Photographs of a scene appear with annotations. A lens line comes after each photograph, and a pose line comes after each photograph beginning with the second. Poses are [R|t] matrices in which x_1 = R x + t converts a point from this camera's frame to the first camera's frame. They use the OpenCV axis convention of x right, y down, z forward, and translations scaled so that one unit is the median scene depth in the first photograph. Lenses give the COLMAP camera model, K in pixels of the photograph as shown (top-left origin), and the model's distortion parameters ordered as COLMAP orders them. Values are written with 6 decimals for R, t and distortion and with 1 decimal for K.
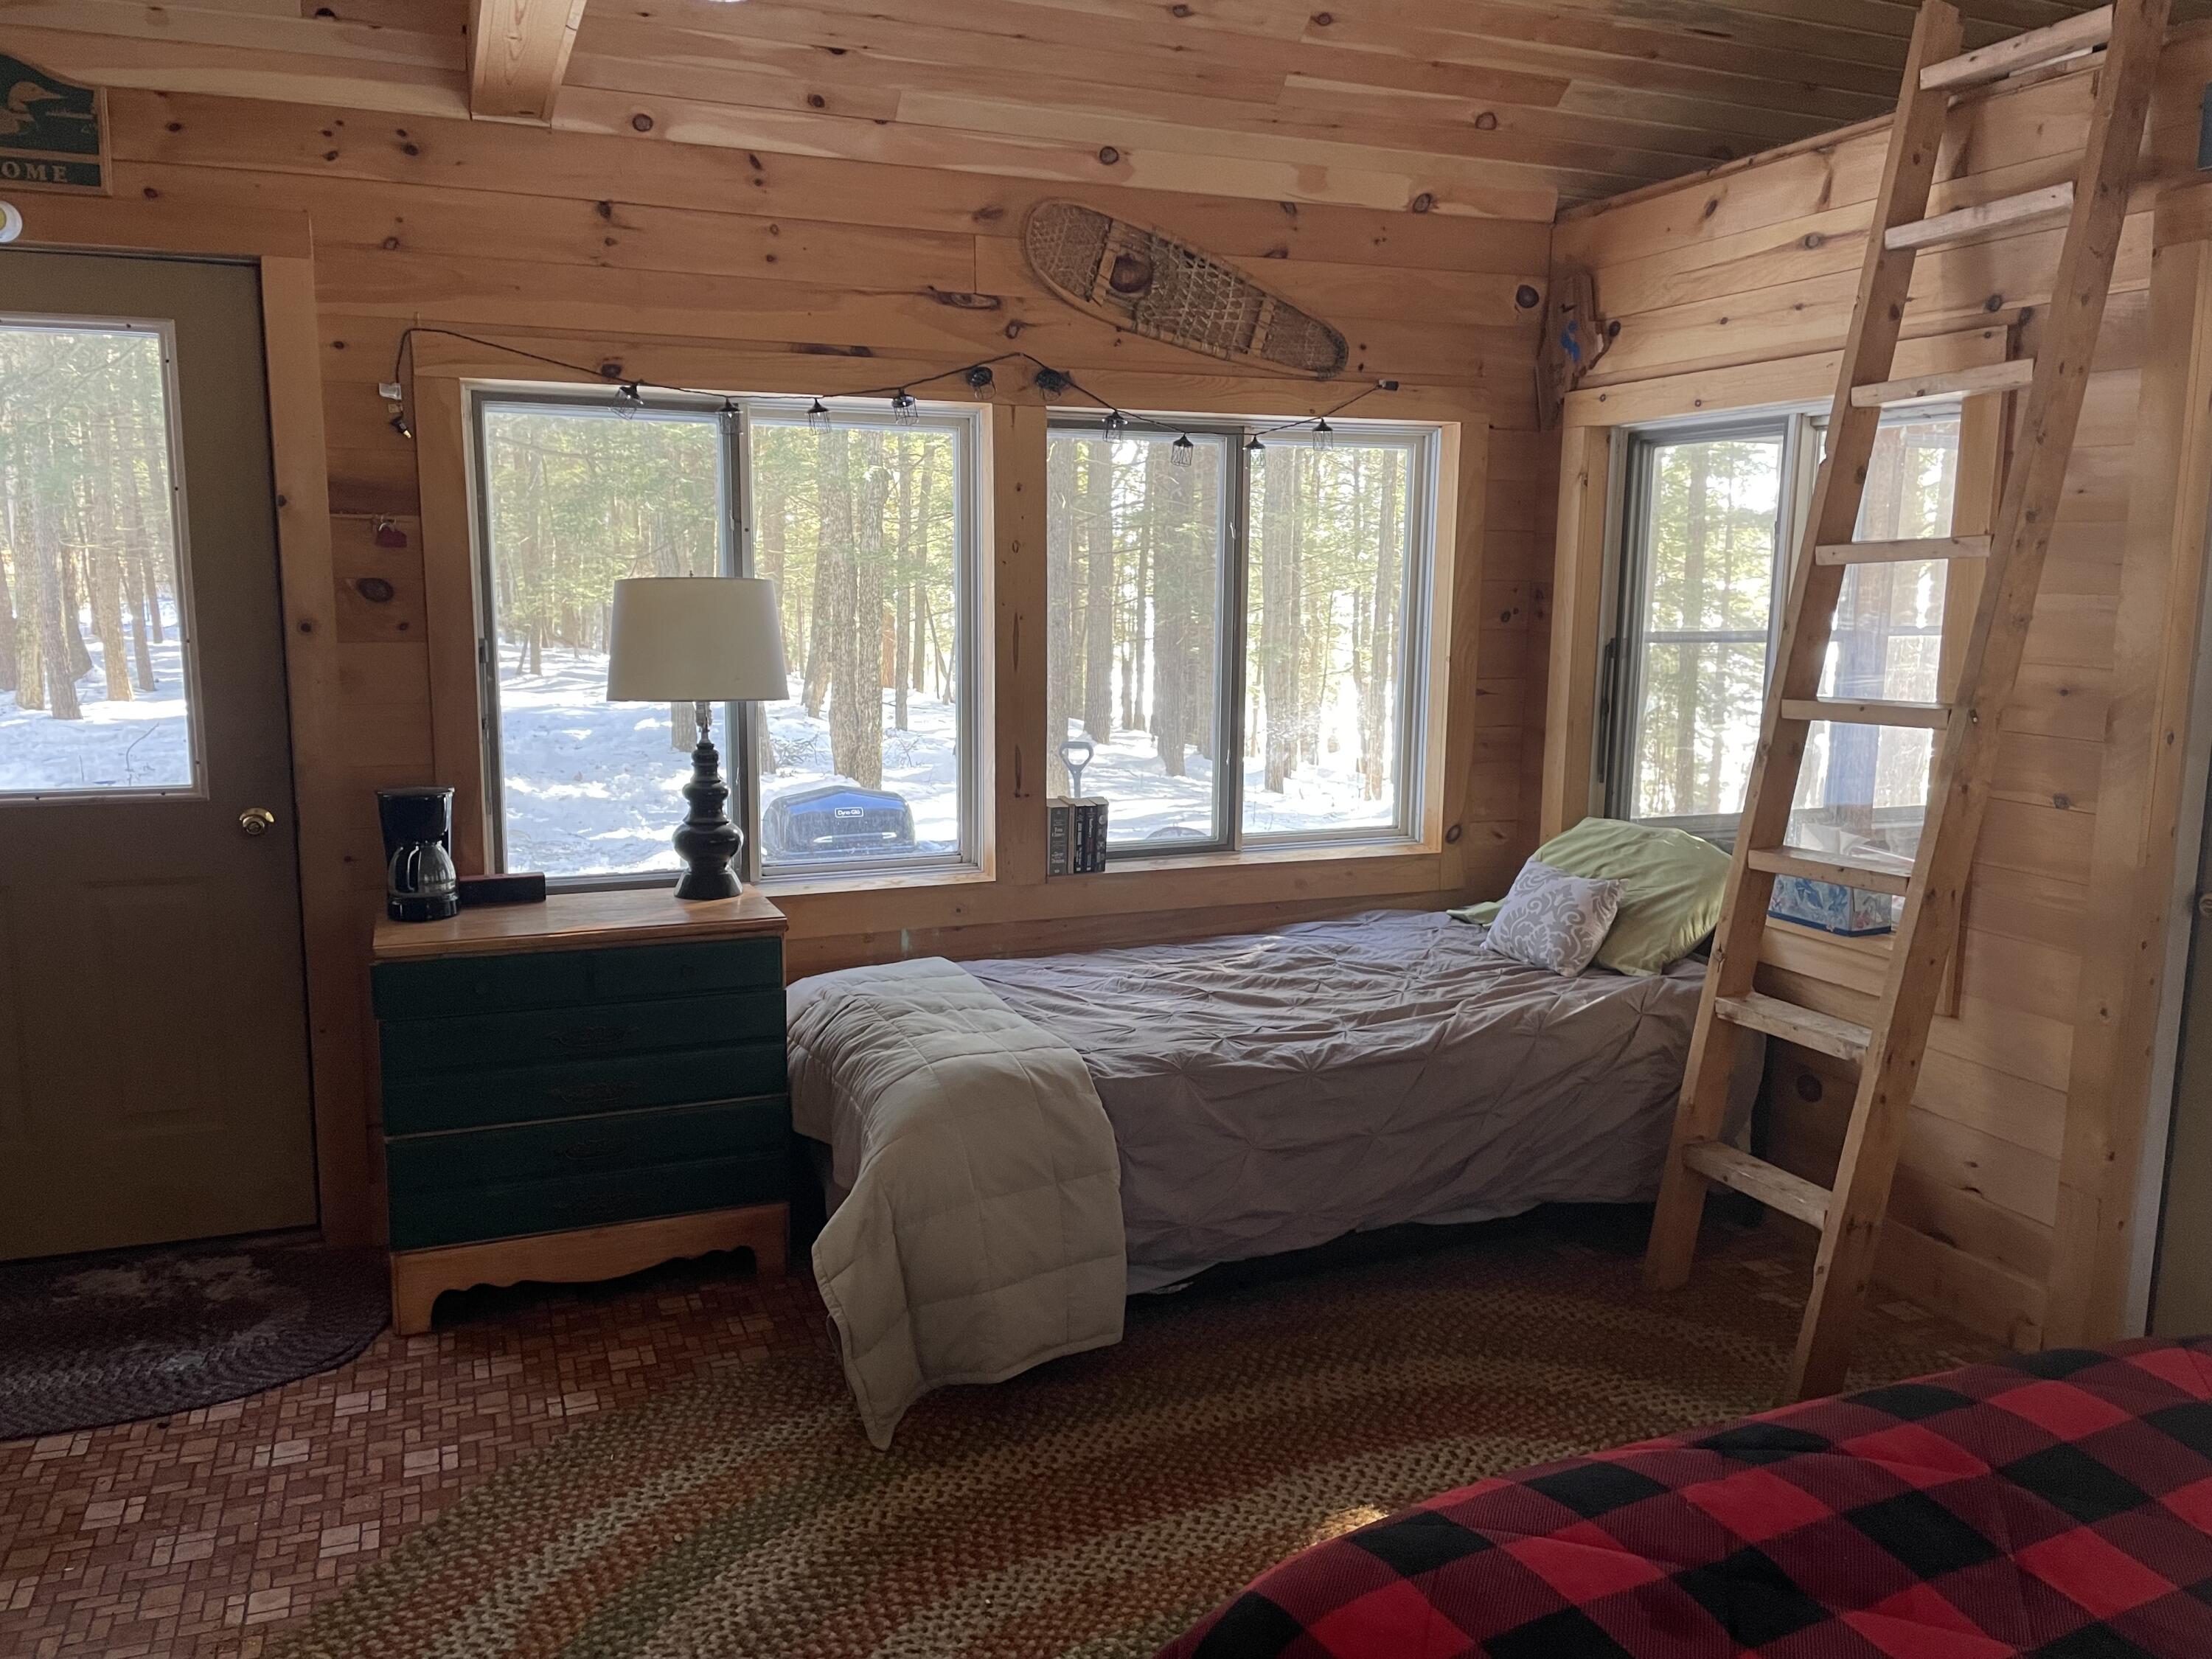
lens RADIAL K [[1657.7, 0, 1117.0], [0, 1657.7, 826.1], [0, 0, 1]] dist [0.106366, -0.147296]
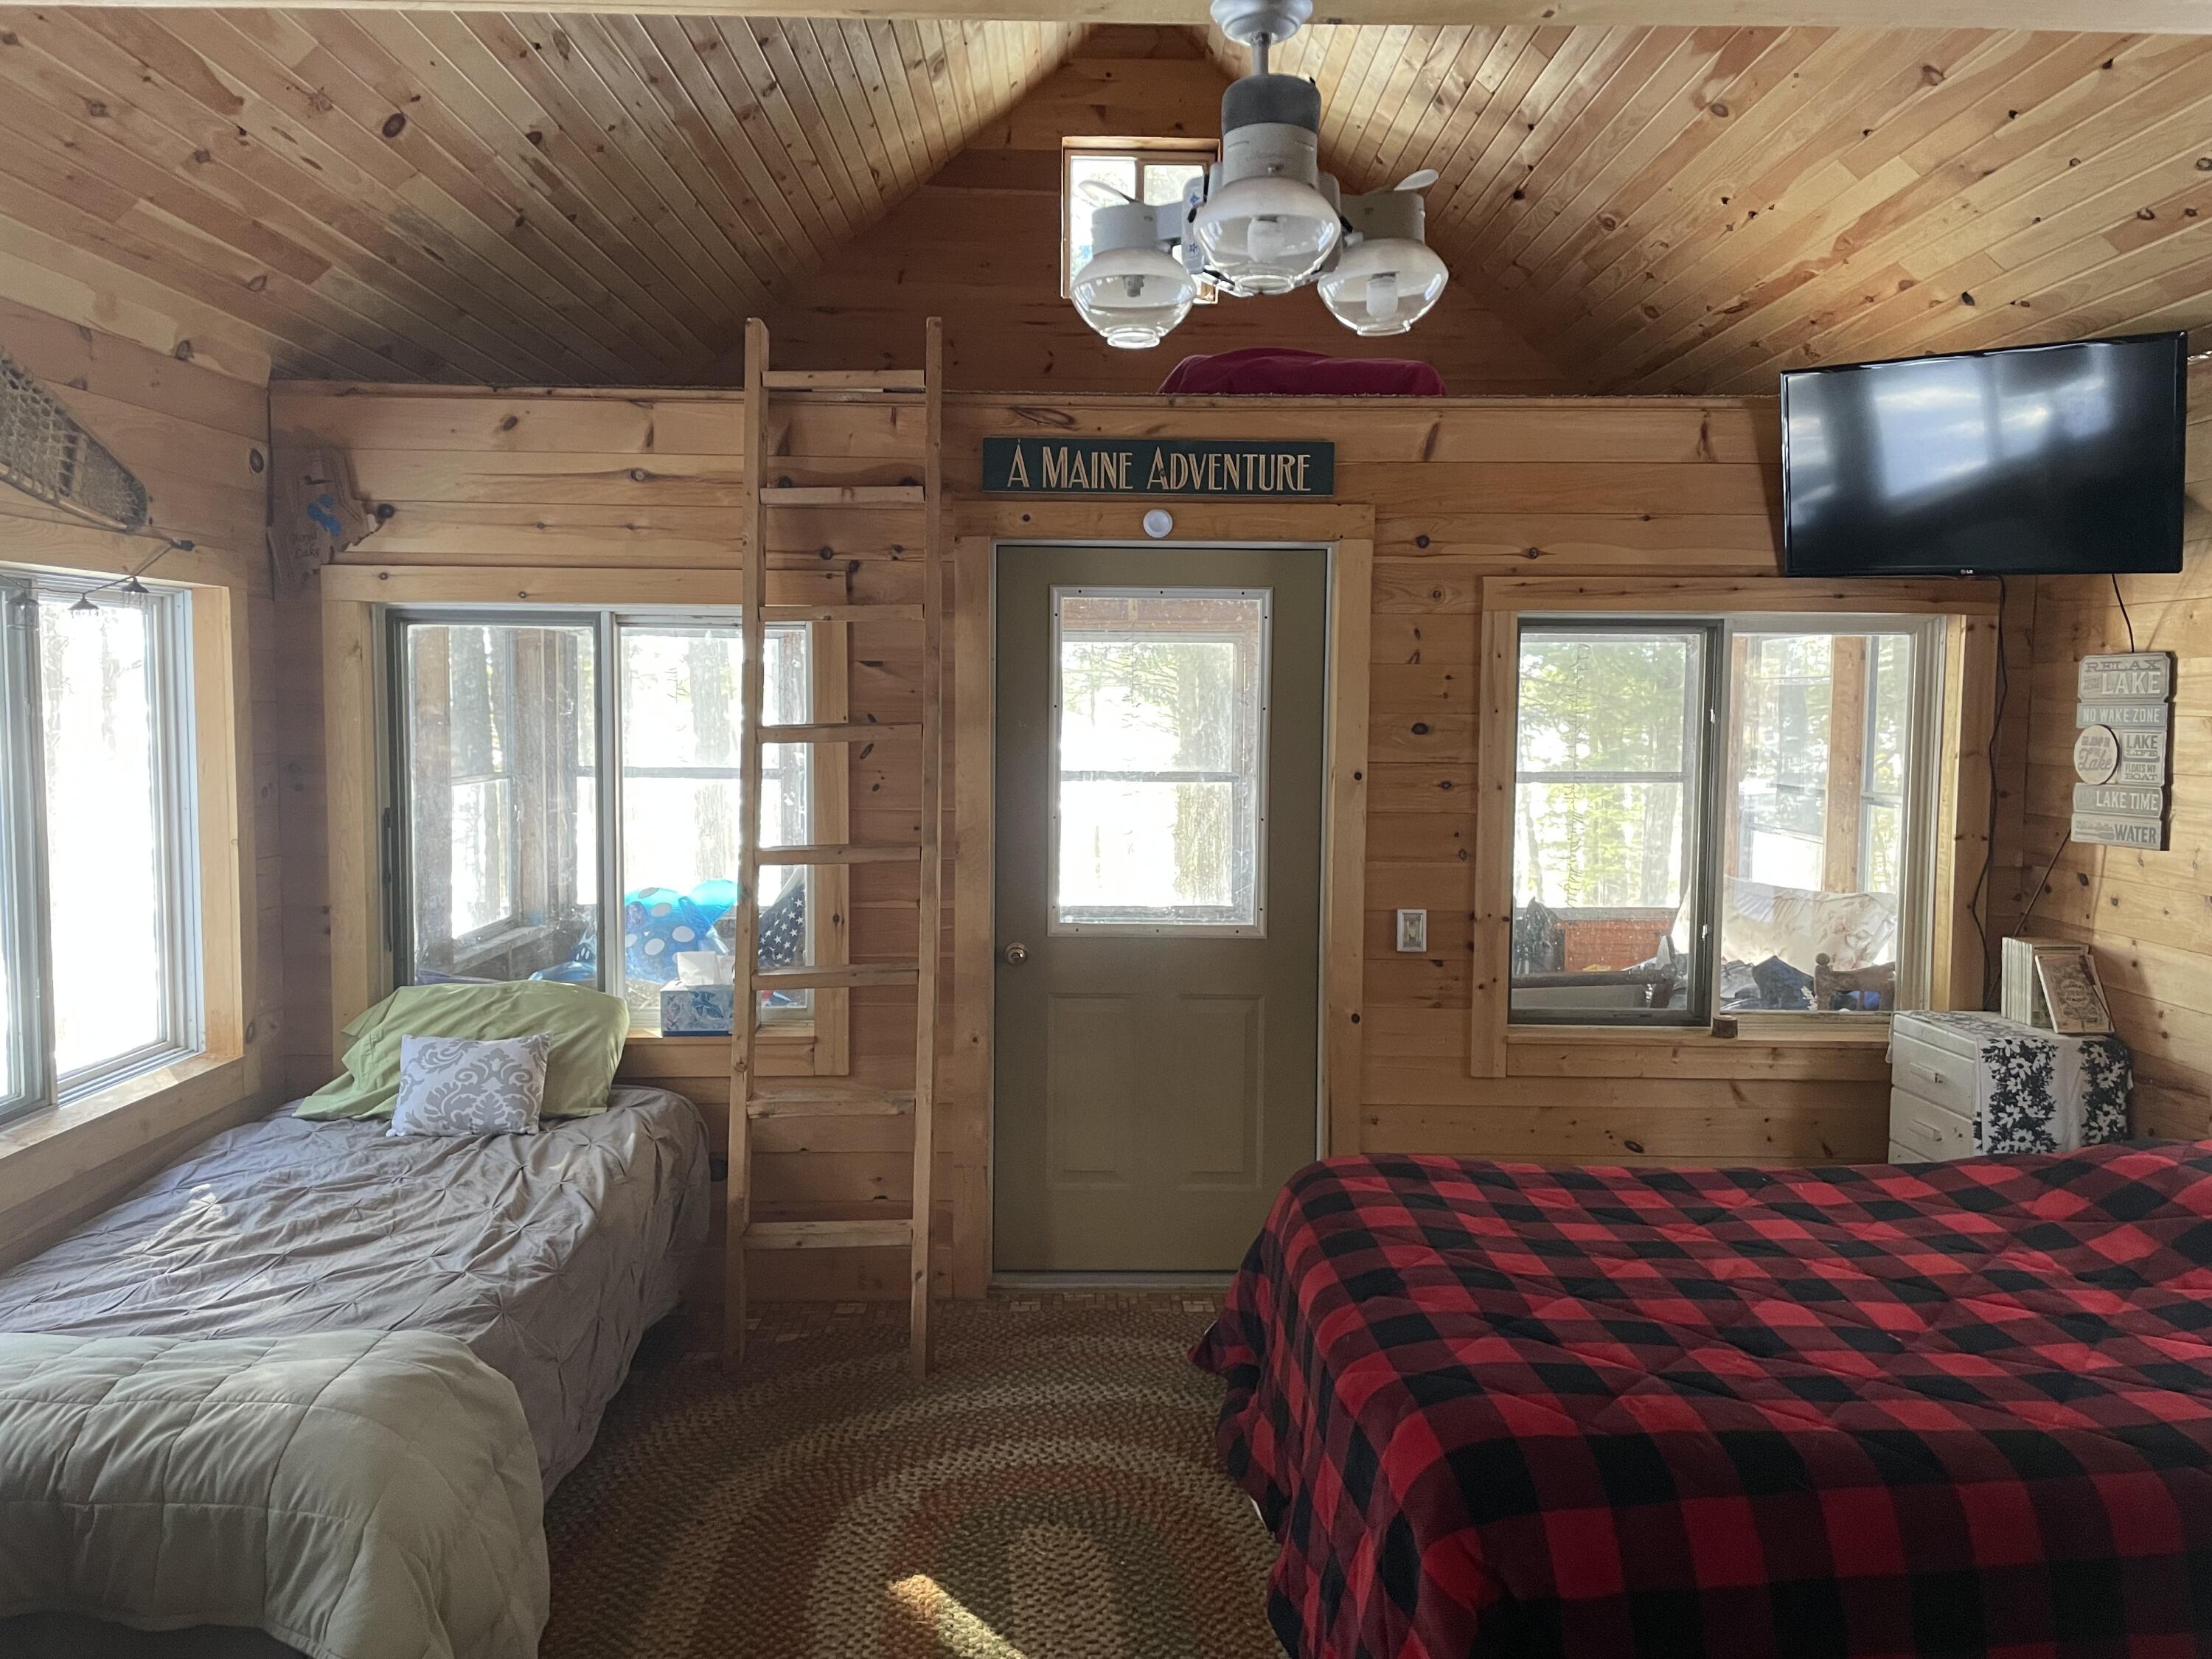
lens RADIAL K [[1657.7, 0, 1117.0], [0, 1657.7, 826.1], [0, 0, 1]] dist [0.106366, -0.147296]
pose [[0.362310, -0.079367, 0.928672, -0.573798], [0.141524, 0.989500, 0.029351, -0.081509], [-0.921250, 0.120796, 0.369738, 0.260918]]
